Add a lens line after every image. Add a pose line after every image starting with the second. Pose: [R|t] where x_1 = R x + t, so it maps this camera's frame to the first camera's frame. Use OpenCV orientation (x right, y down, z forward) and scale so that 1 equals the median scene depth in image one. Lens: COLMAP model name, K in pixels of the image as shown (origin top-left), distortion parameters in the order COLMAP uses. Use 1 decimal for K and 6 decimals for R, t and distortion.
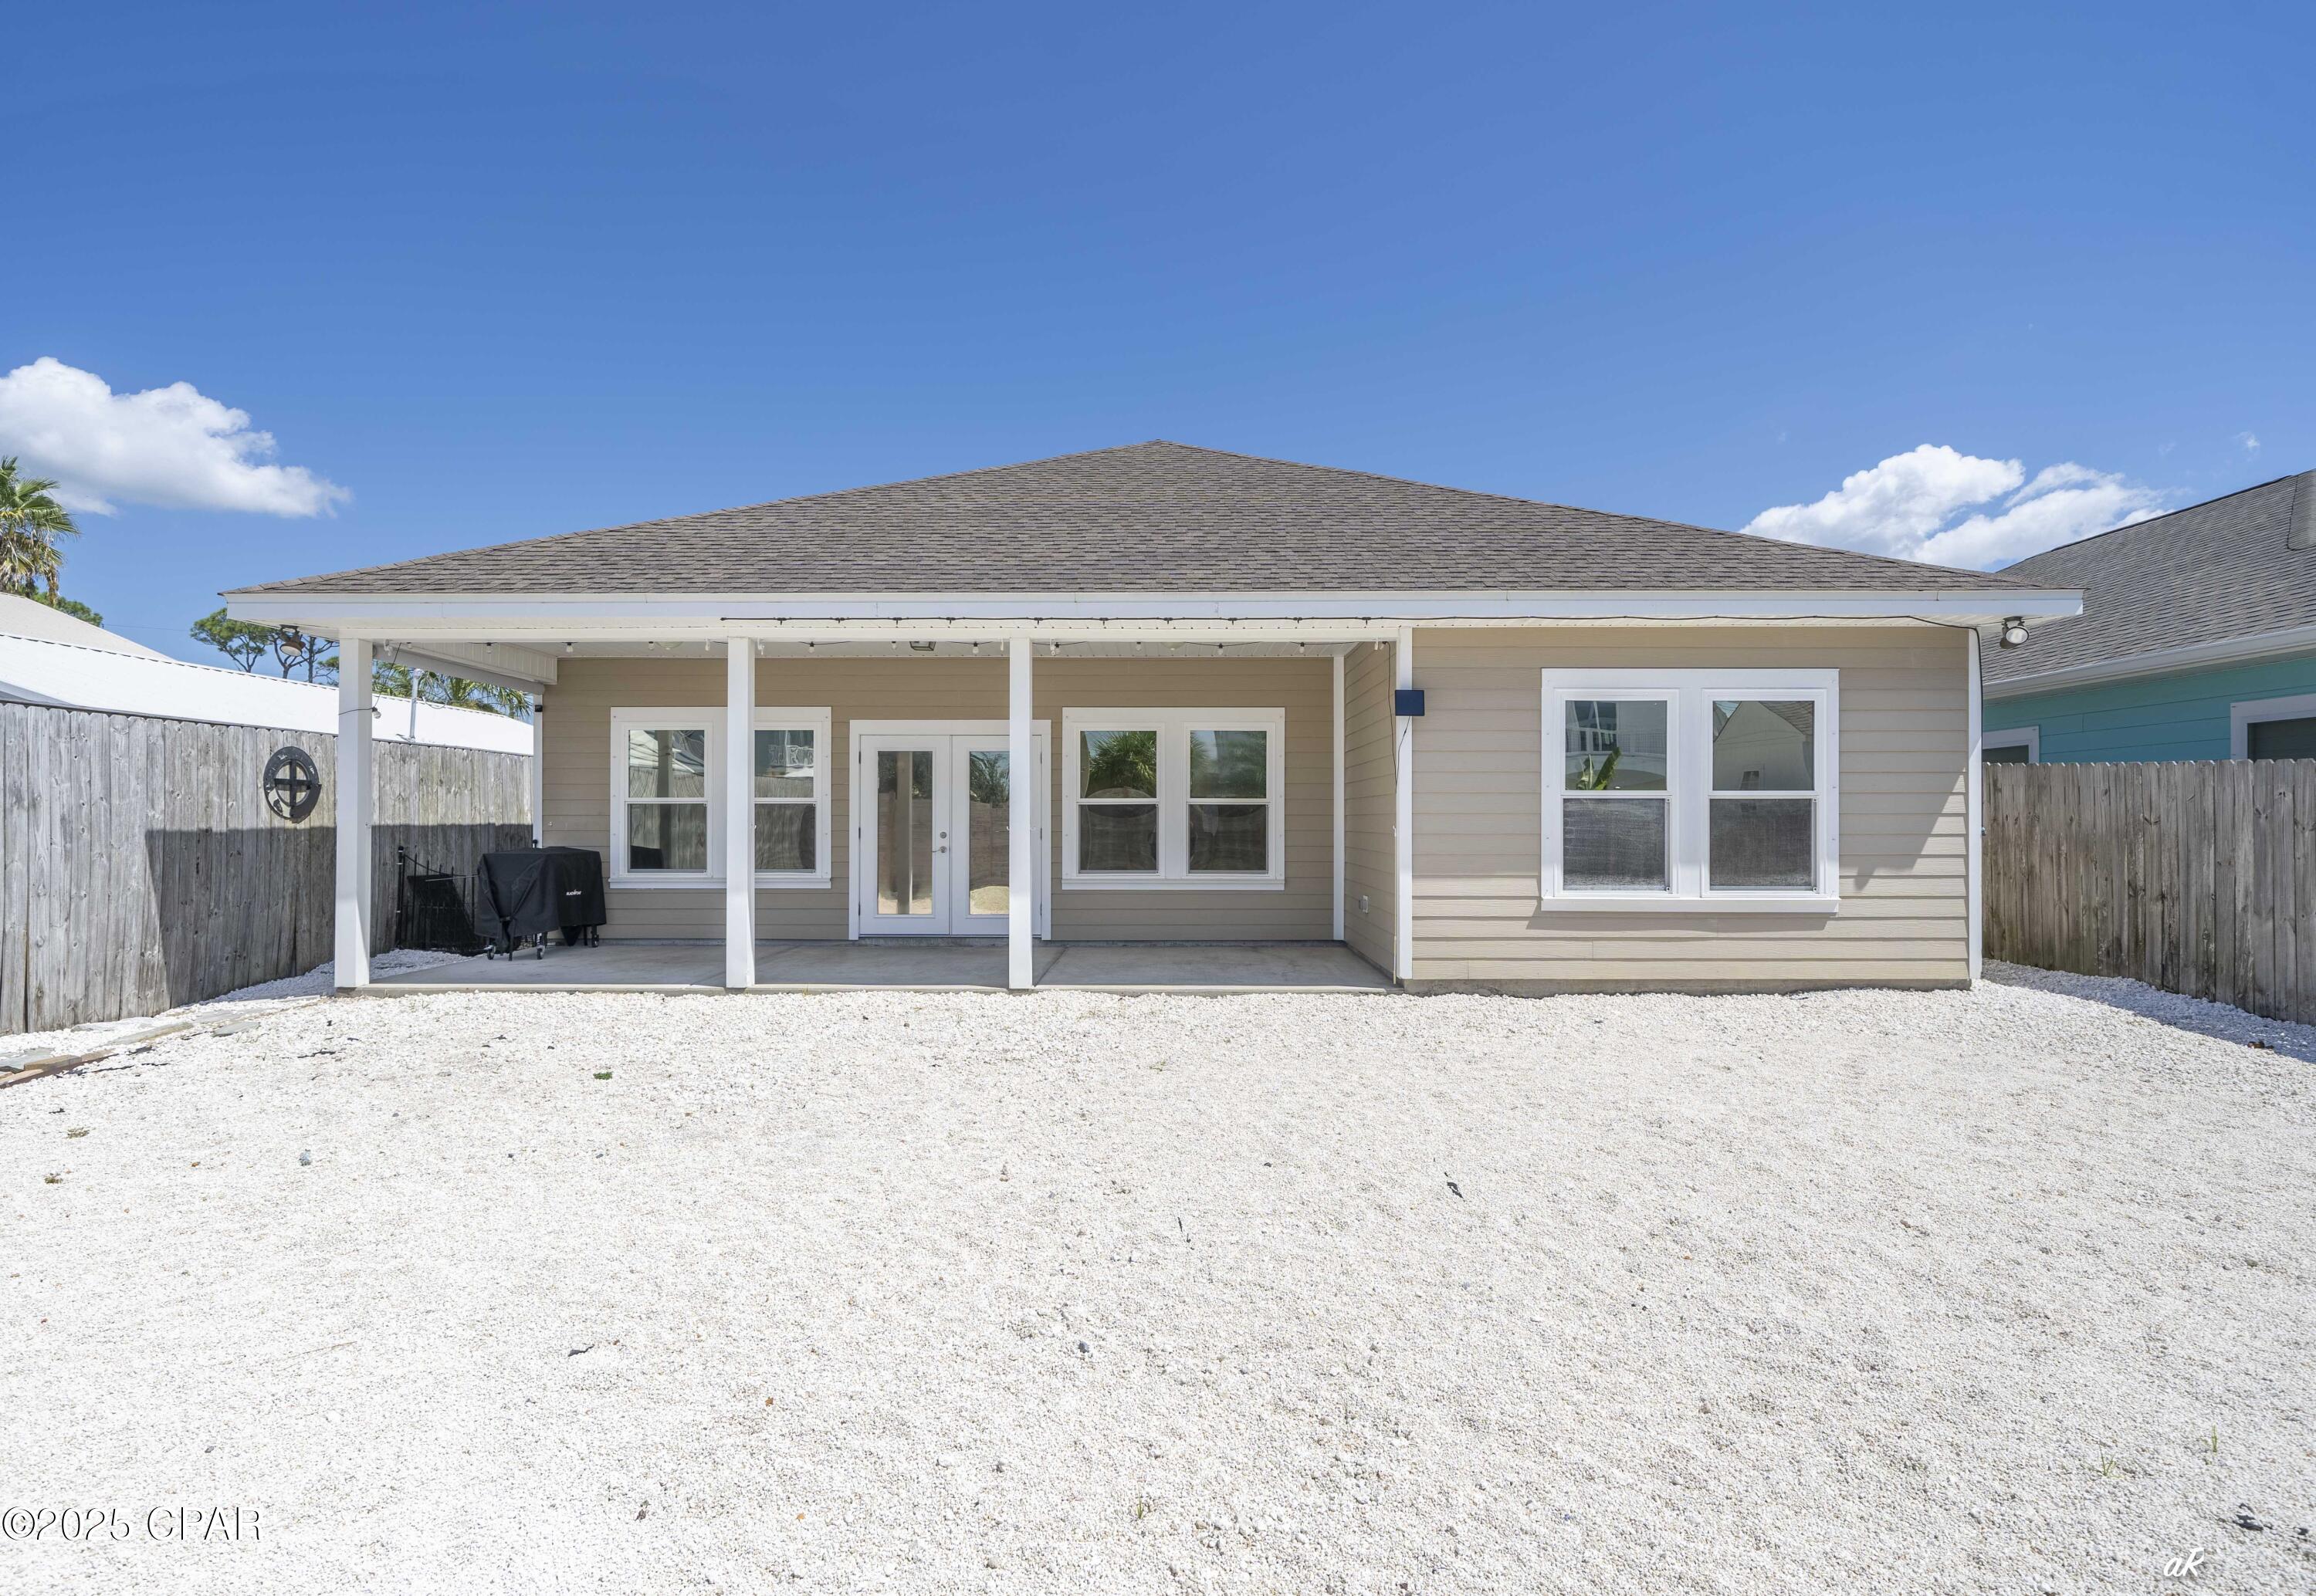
lens RADIAL K [[1132.6, 0, 1158.0], [0, 1132.6, 798.0], [0, 0, 1]] dist [0.005835, 0.000402]
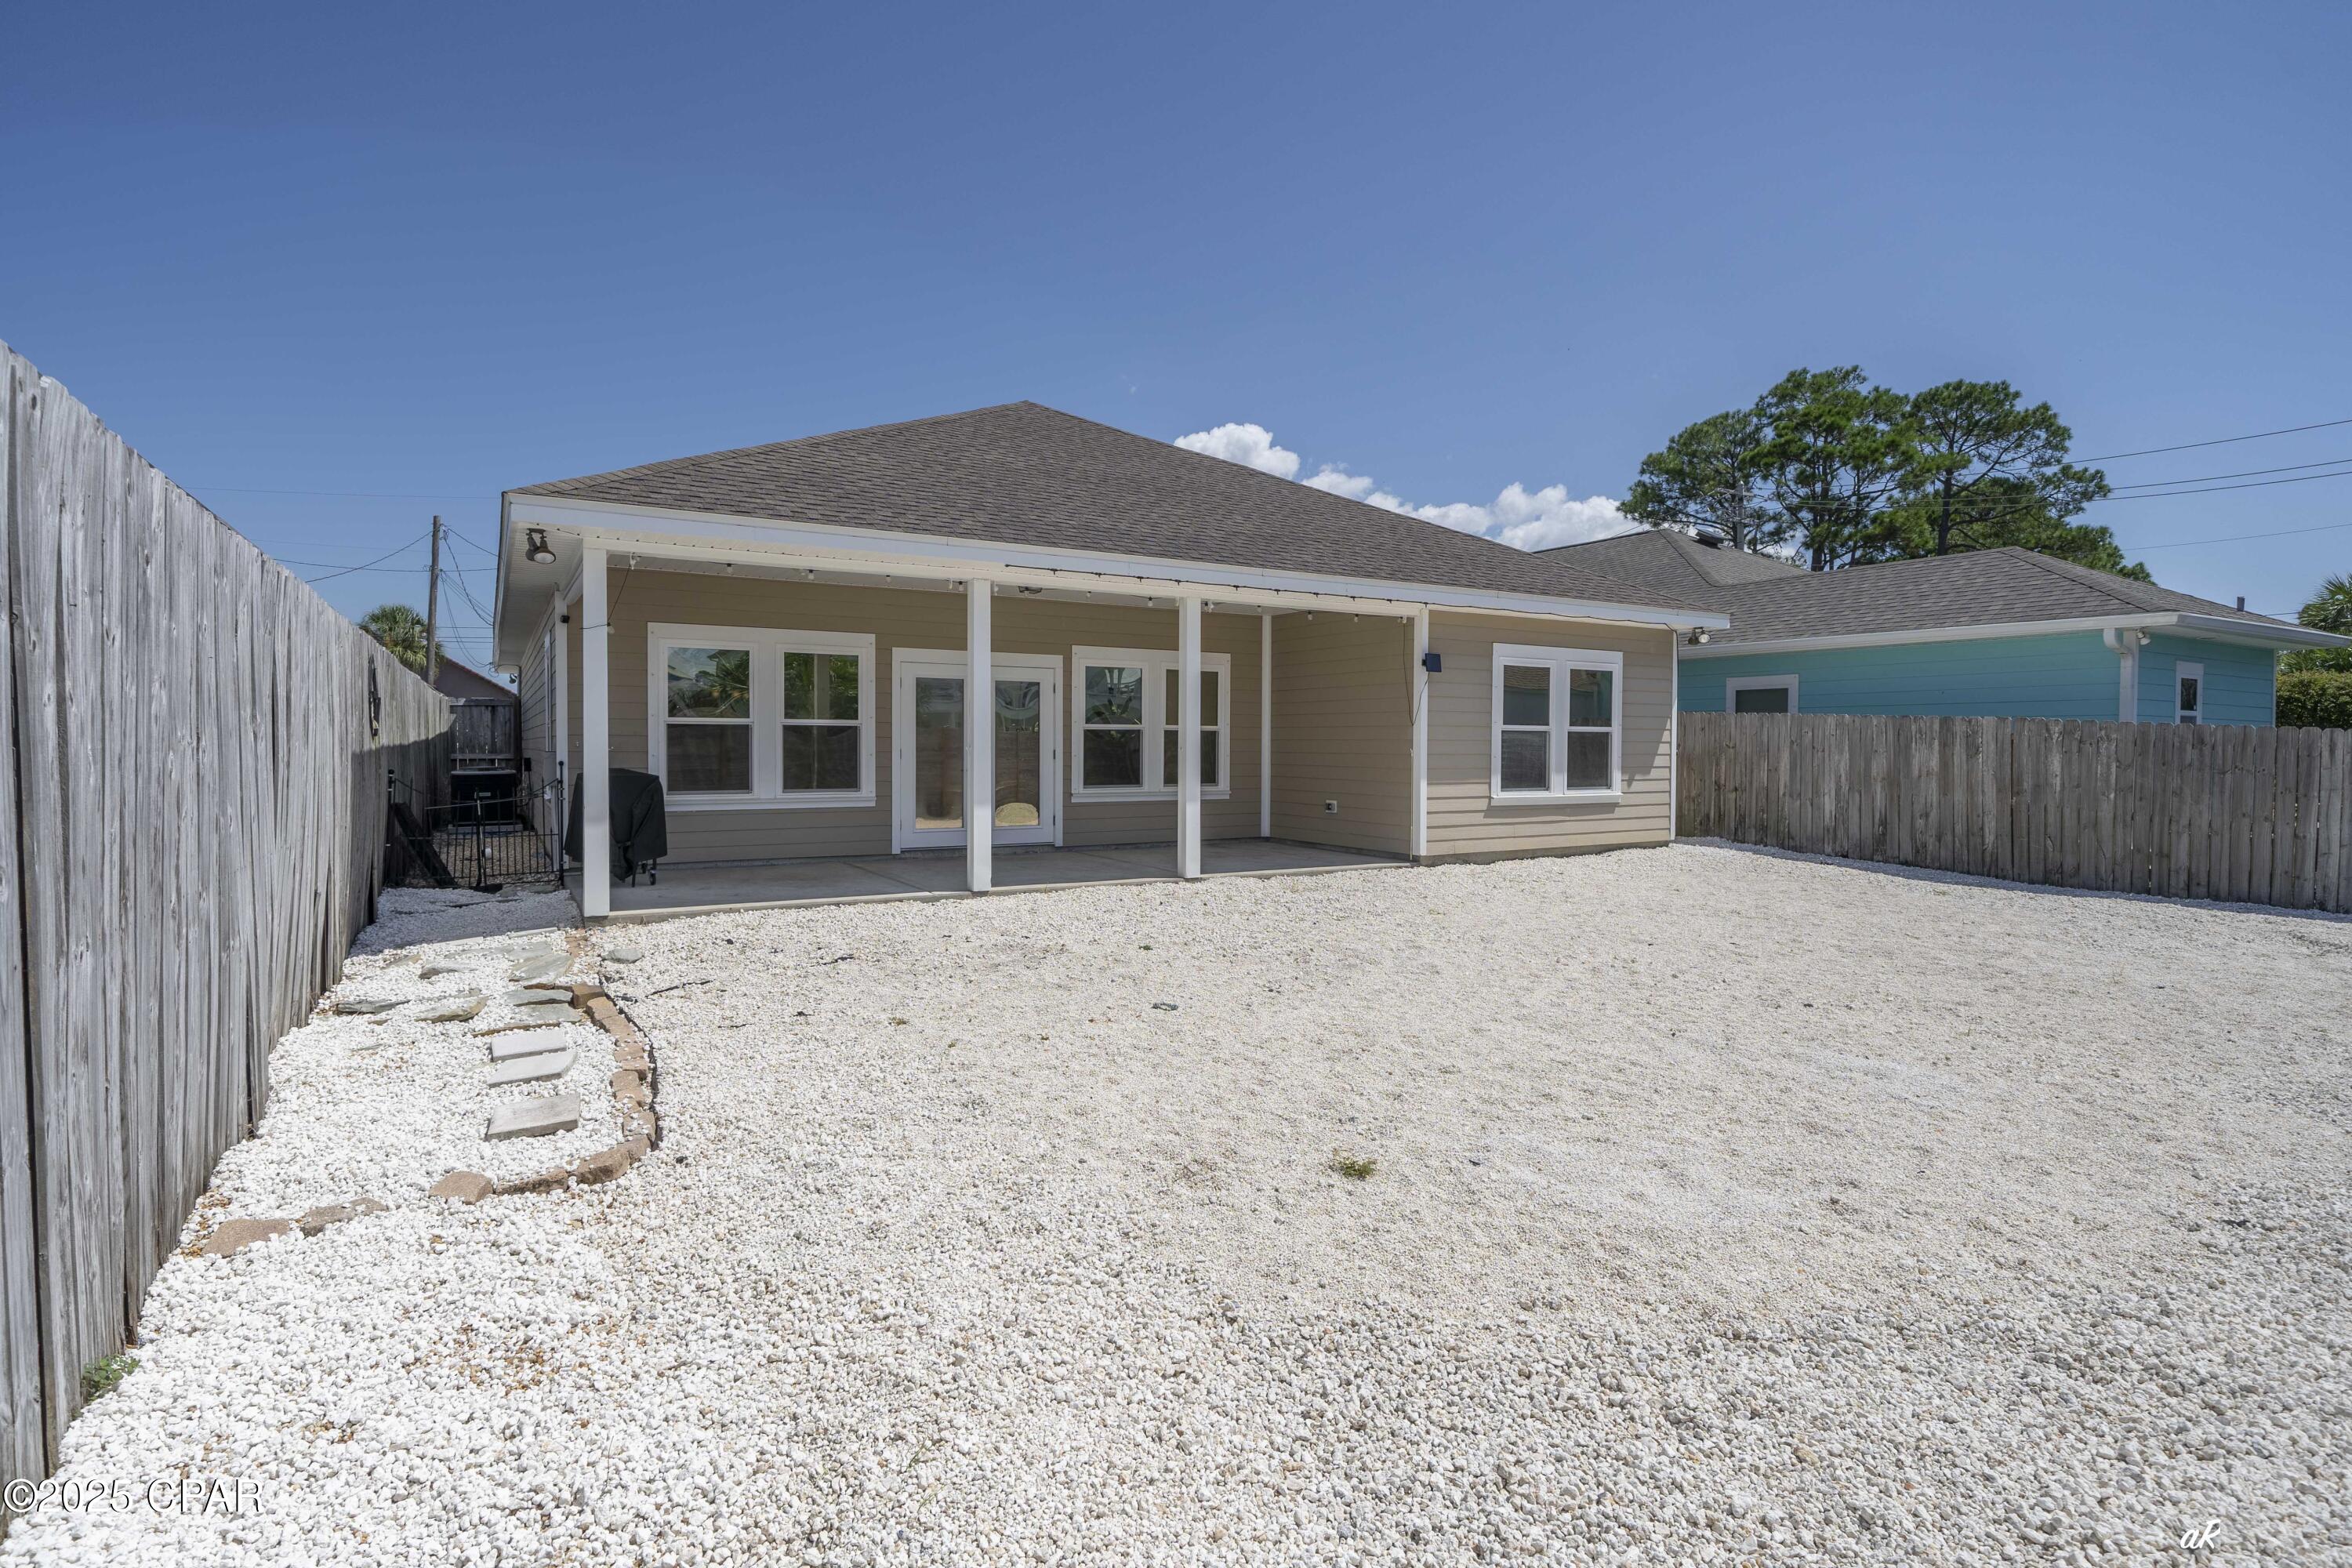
lens RADIAL K [[1094.1, 0, 1176.0], [0, 1094.1, 784.0], [0, 0, 1]] dist [-0.000049, -0.000051]
pose [[0.864146, -0.014713, 0.503027, -0.733826], [-0.015212, 0.998352, 0.055333, -0.002543], [-0.503012, -0.055467, 0.862498, -0.031209]]
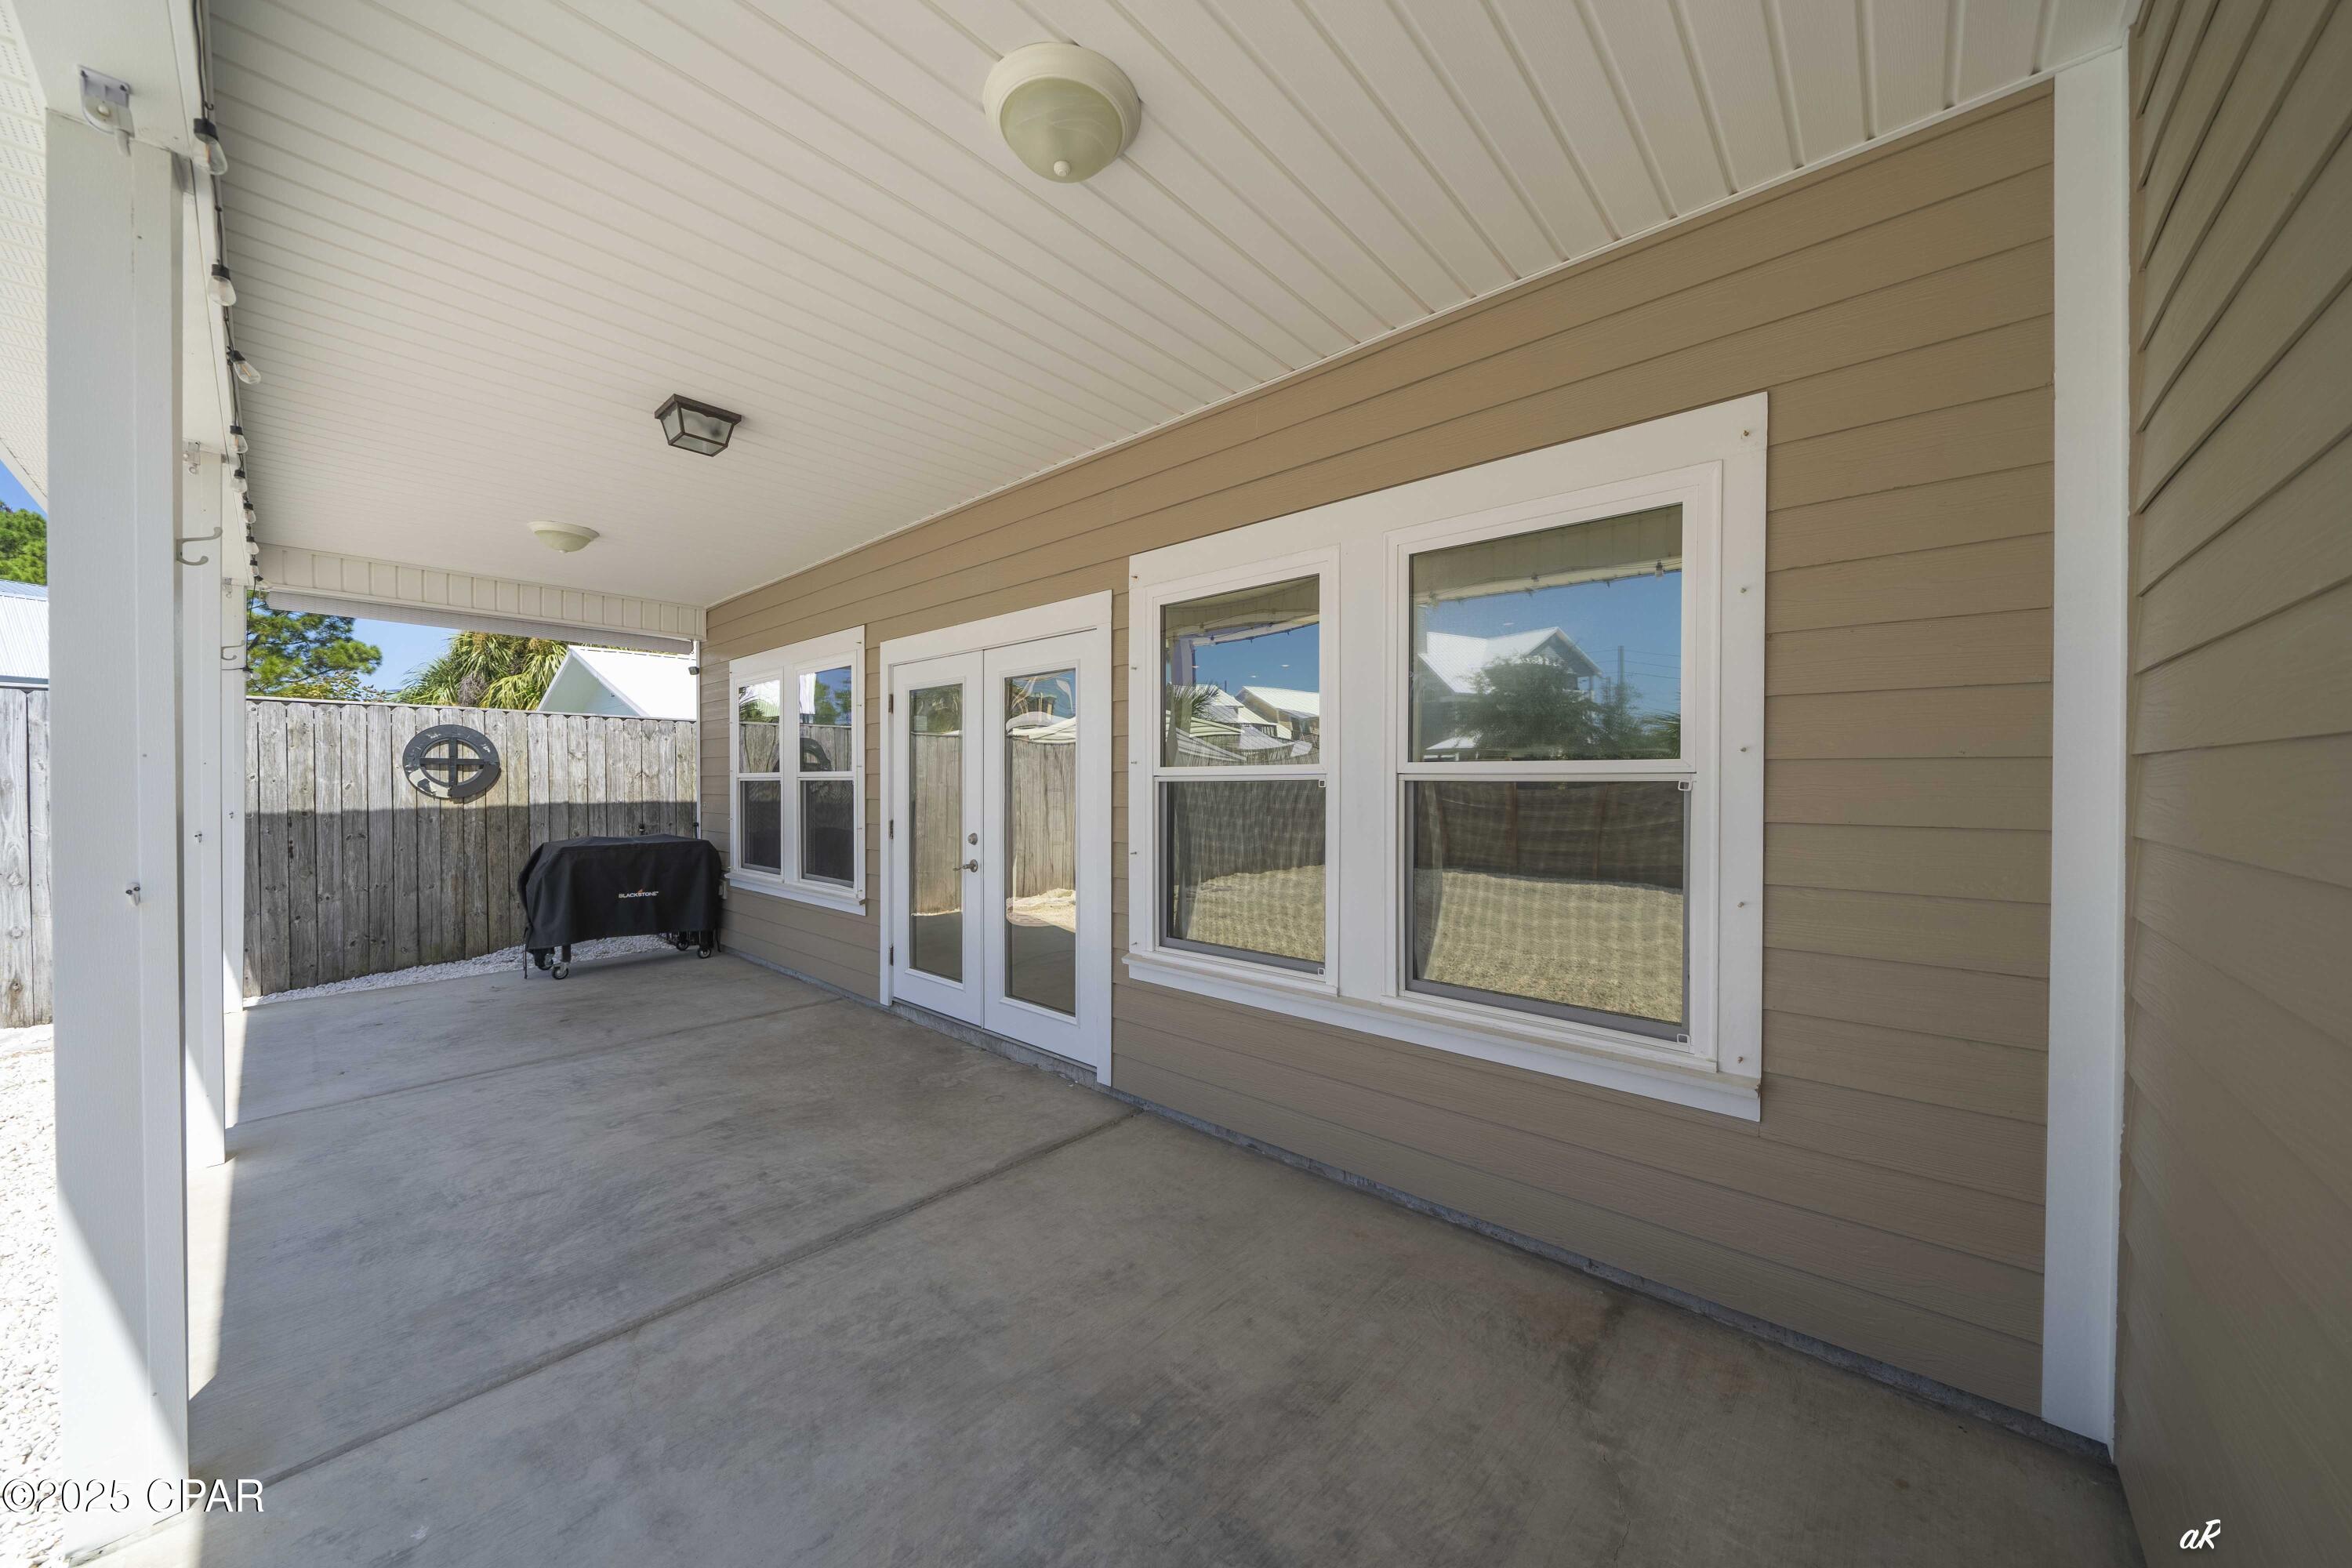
lens RADIAL K [[807.6, 0, 1176.0], [0, 807.6, 784.0], [0, 0, 1]] dist [-0.006404, -0.000013]
pose [[0.744040, 0.002498, -0.668130, 0.176461], [0.014851, 0.999684, 0.020276, 0.000786], [0.667970, -0.025009, 0.743768, 1.030940]]
